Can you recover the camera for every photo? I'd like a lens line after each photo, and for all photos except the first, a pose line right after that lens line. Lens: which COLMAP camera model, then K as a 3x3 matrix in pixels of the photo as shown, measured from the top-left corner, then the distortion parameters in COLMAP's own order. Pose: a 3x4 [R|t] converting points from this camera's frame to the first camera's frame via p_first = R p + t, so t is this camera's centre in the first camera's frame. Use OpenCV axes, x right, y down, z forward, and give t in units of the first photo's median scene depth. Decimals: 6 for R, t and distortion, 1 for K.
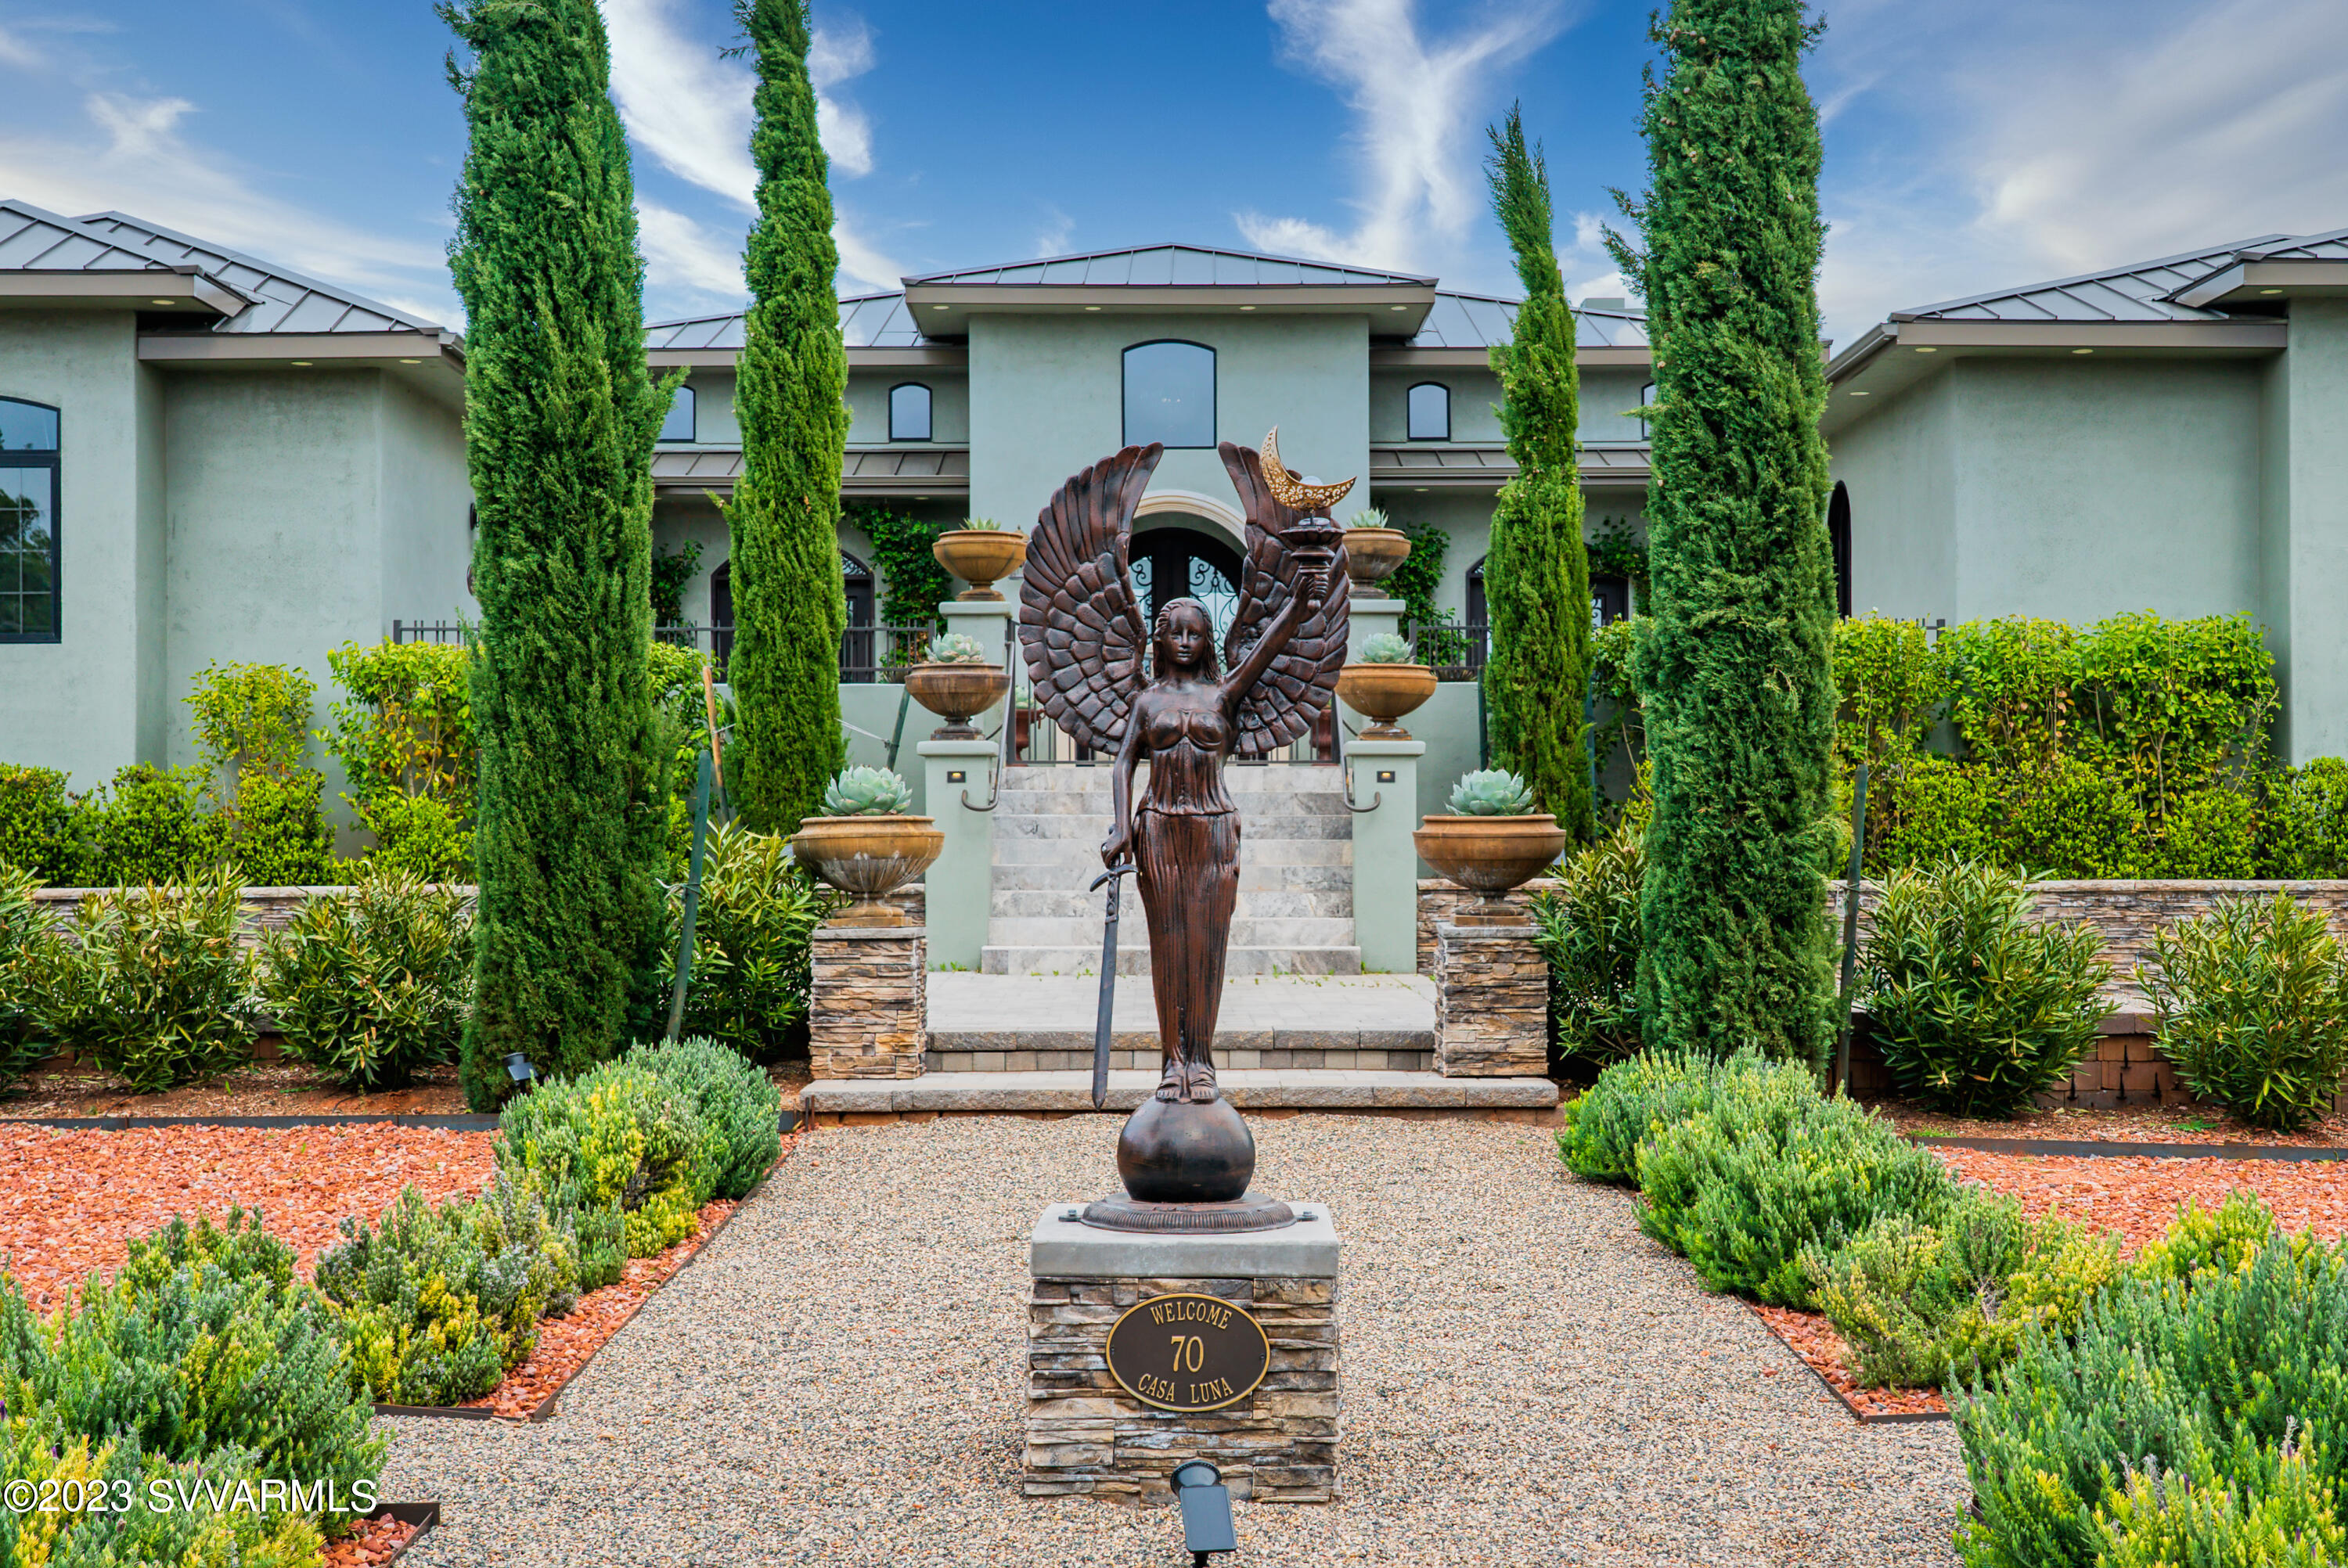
lens RADIAL K [[3000.2, 0, 1187.3], [0, 3000.2, 797.9], [0, 0, 1]] dist [0.041321, 0.000000]
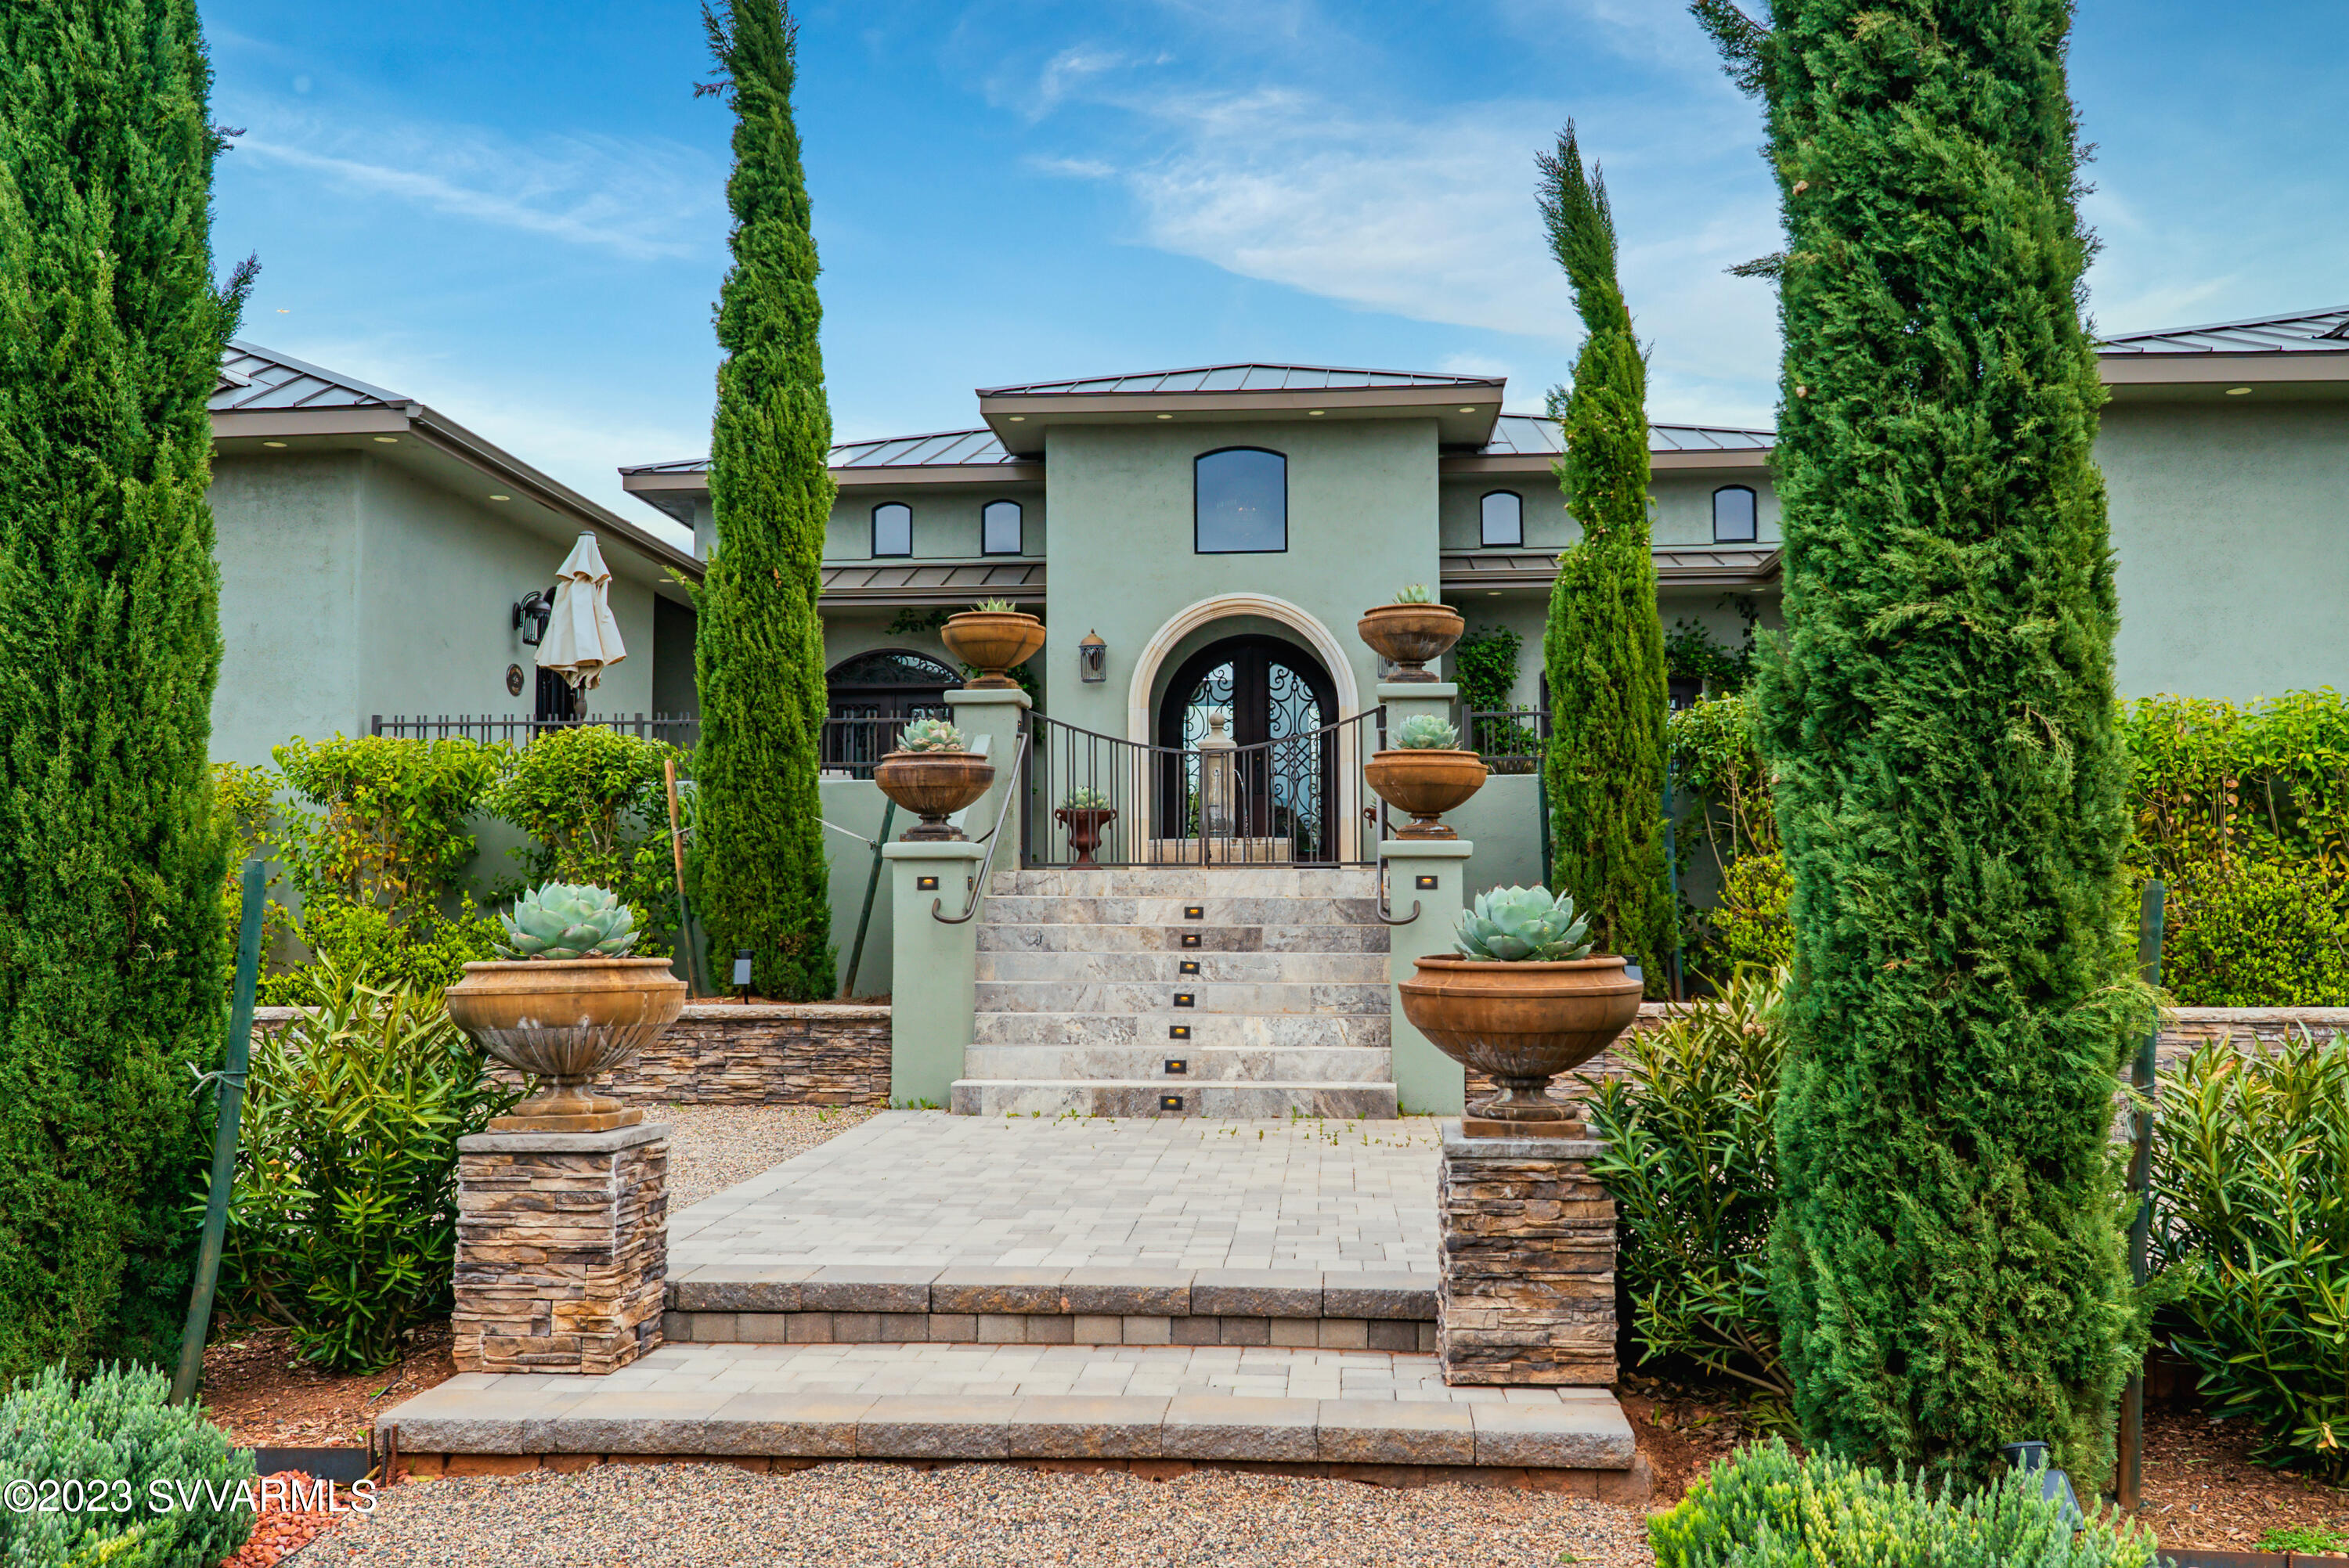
lens RADIAL K [[2173.8, 0, 1162.1], [0, 2173.8, 765.0], [0, 0, 1]] dist [0.020242, 0.000000]
pose [[0.995820, -0.006052, -0.091136, 0.066258], [0.001166, 0.998563, -0.053570, -0.010258], [0.091329, 0.053240, 0.994397, 0.522832]]
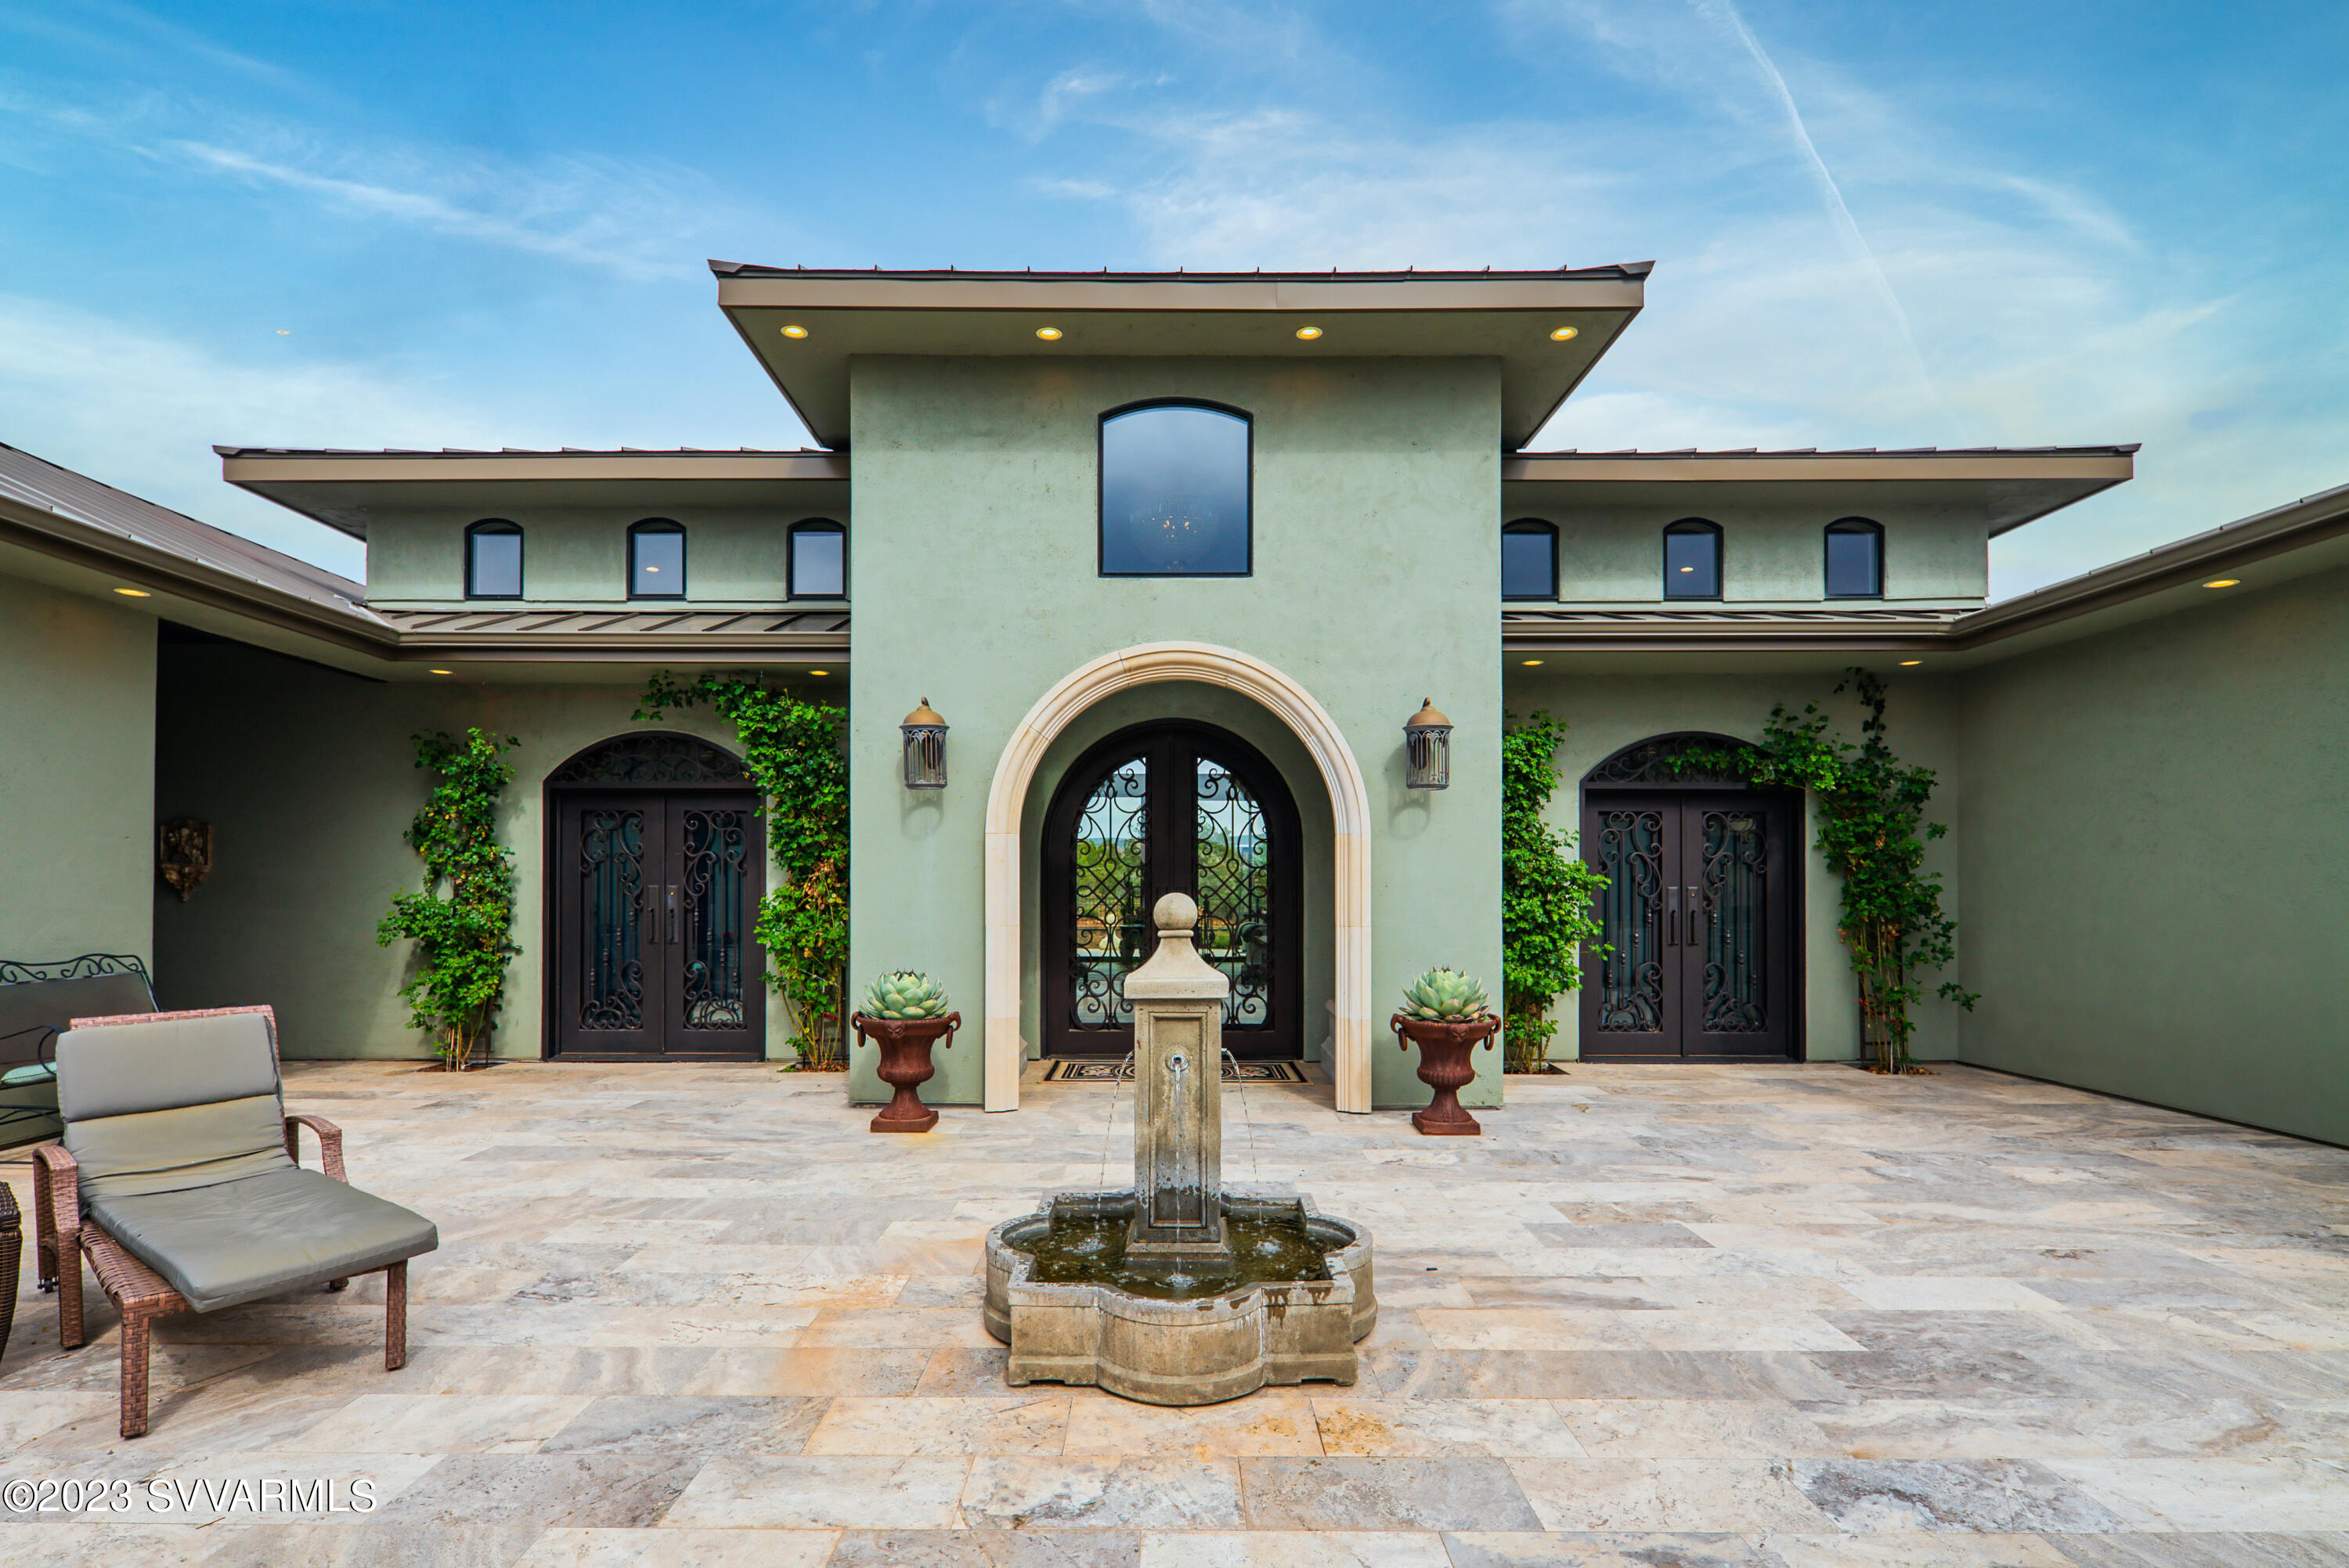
lens RADIAL K [[1103.4, 0, 1154.7], [0, 1103.4, 877.4], [0, 0, 1]] dist [0.017701, 0.000487]
pose [[0.999978, 0.004000, -0.005316, -0.017235], [-0.003947, 0.999943, 0.009899, -0.111083], [0.005356, -0.009878, 0.999937, 1.500807]]
